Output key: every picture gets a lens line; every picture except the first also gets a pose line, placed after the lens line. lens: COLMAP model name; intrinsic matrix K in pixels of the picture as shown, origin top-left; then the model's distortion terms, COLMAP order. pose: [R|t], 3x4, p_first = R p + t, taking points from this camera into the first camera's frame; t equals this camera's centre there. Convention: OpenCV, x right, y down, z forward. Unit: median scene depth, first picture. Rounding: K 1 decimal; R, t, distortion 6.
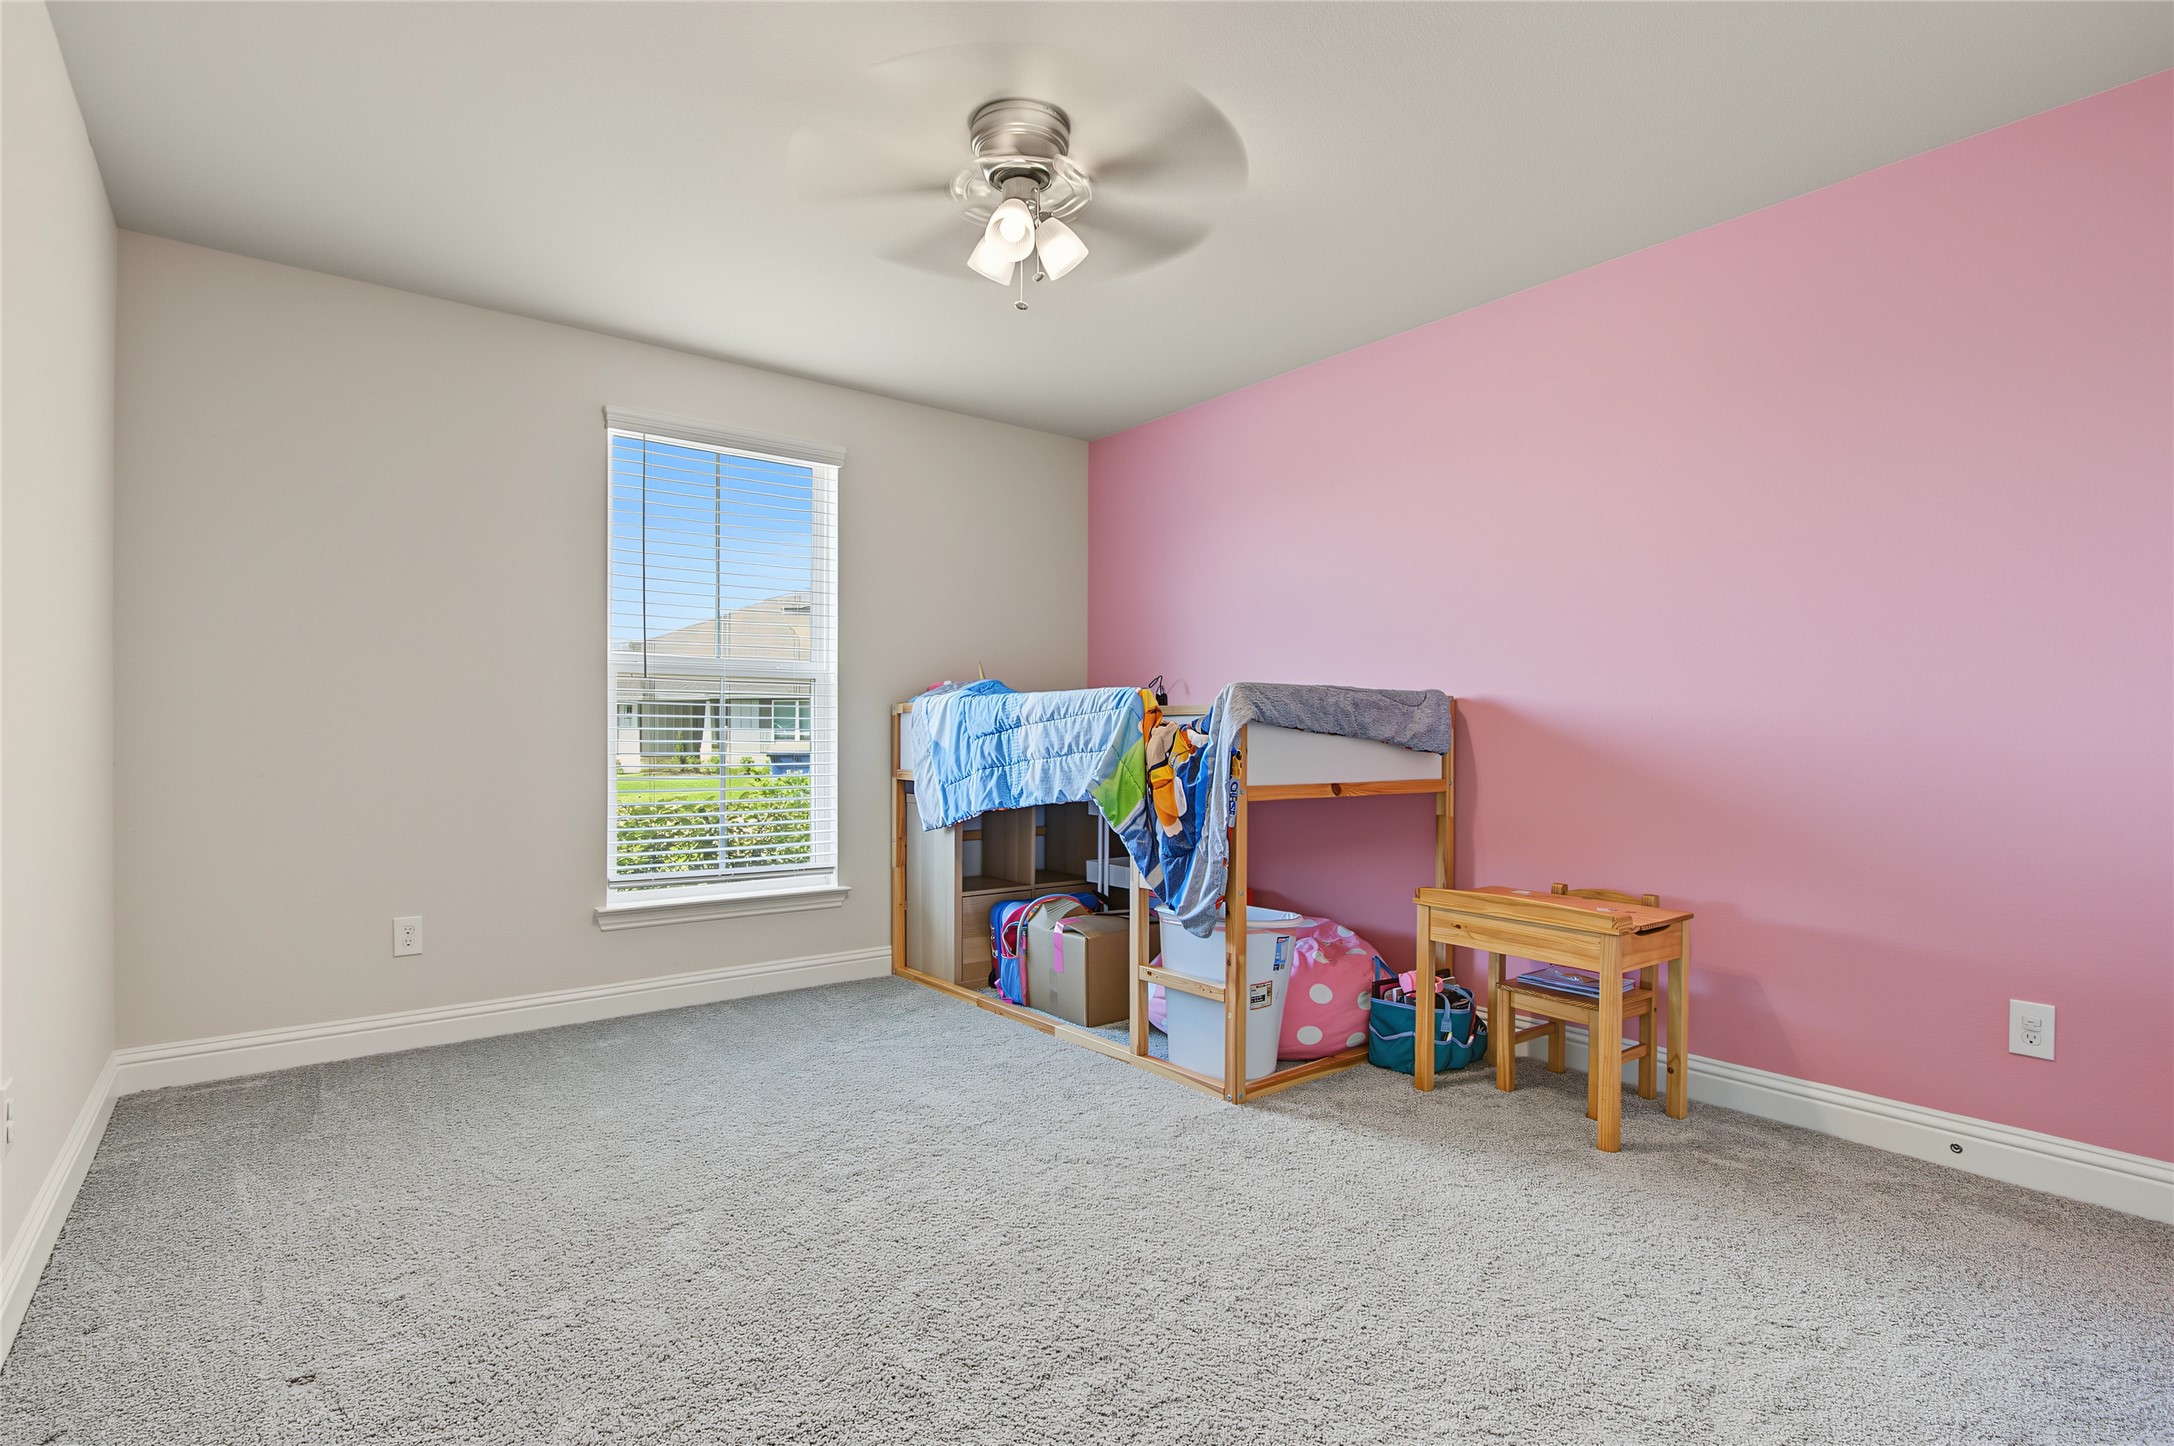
lens RADIAL K [[1007.9, 0, 1077.5], [0, 1007.9, 740.3], [0, 0, 1]] dist [-0.017233, 0.002805]
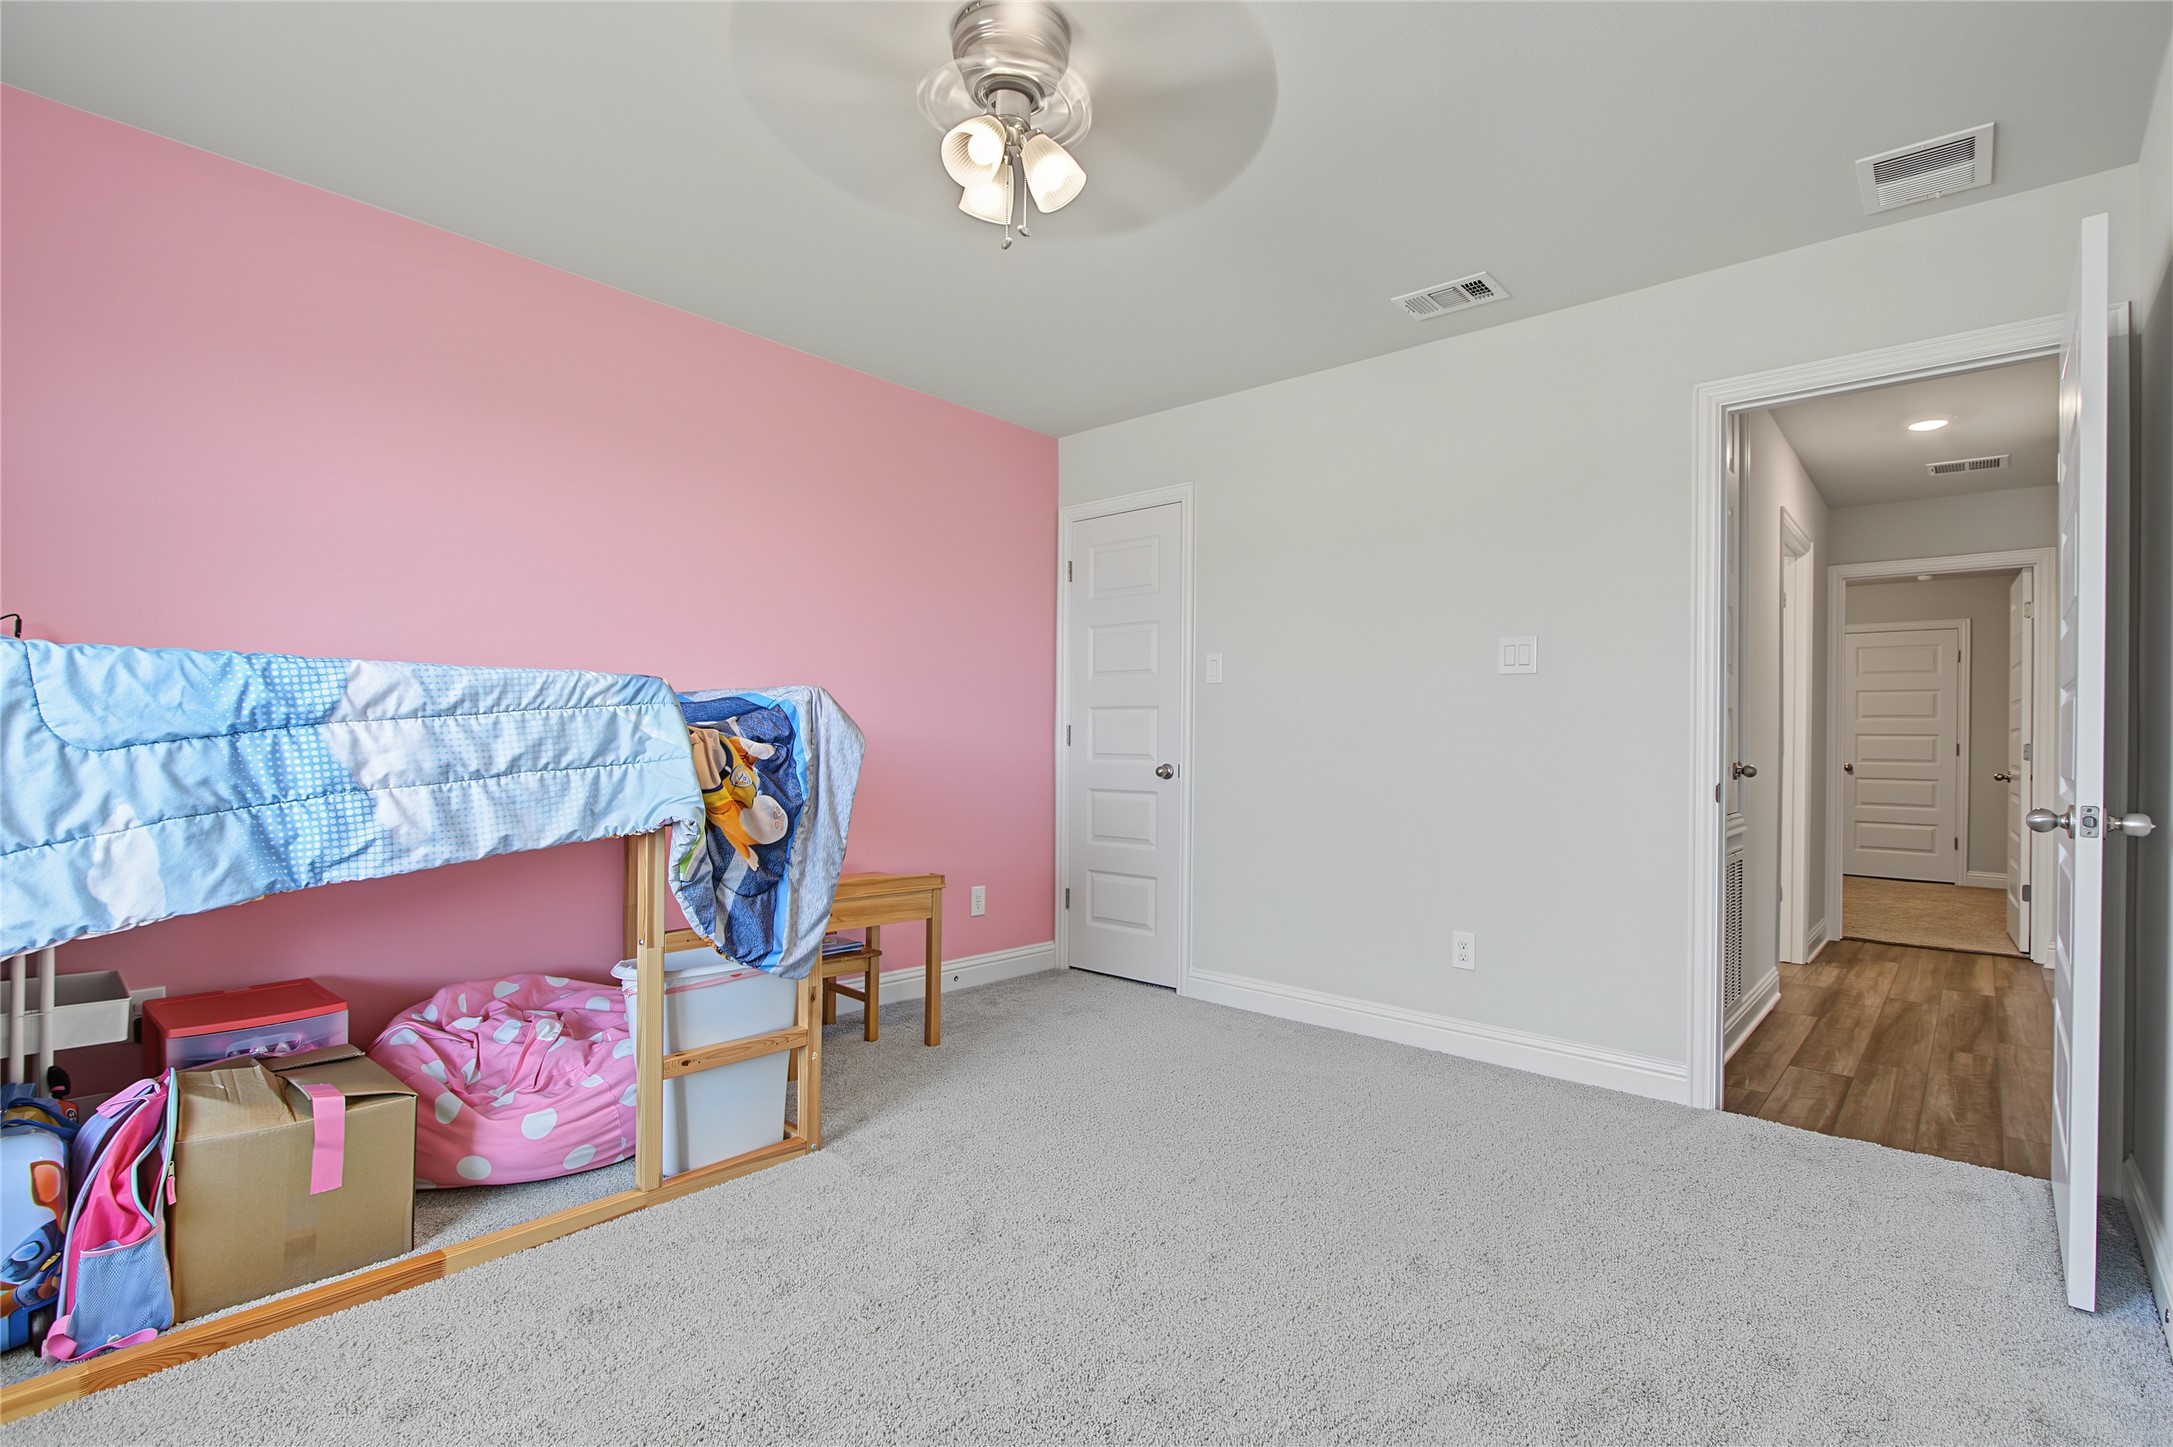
lens RADIAL K [[1007.5, 0, 1076.7], [0, 1007.5, 724.0], [0, 0, 1]] dist [-0.017233, 0.002805]
pose [[-0.149761, 0.013369, 0.988632, -0.628579], [-0.007734, 0.999862, -0.014693, -0.009670], [-0.988692, -0.009846, -0.149637, 0.733317]]
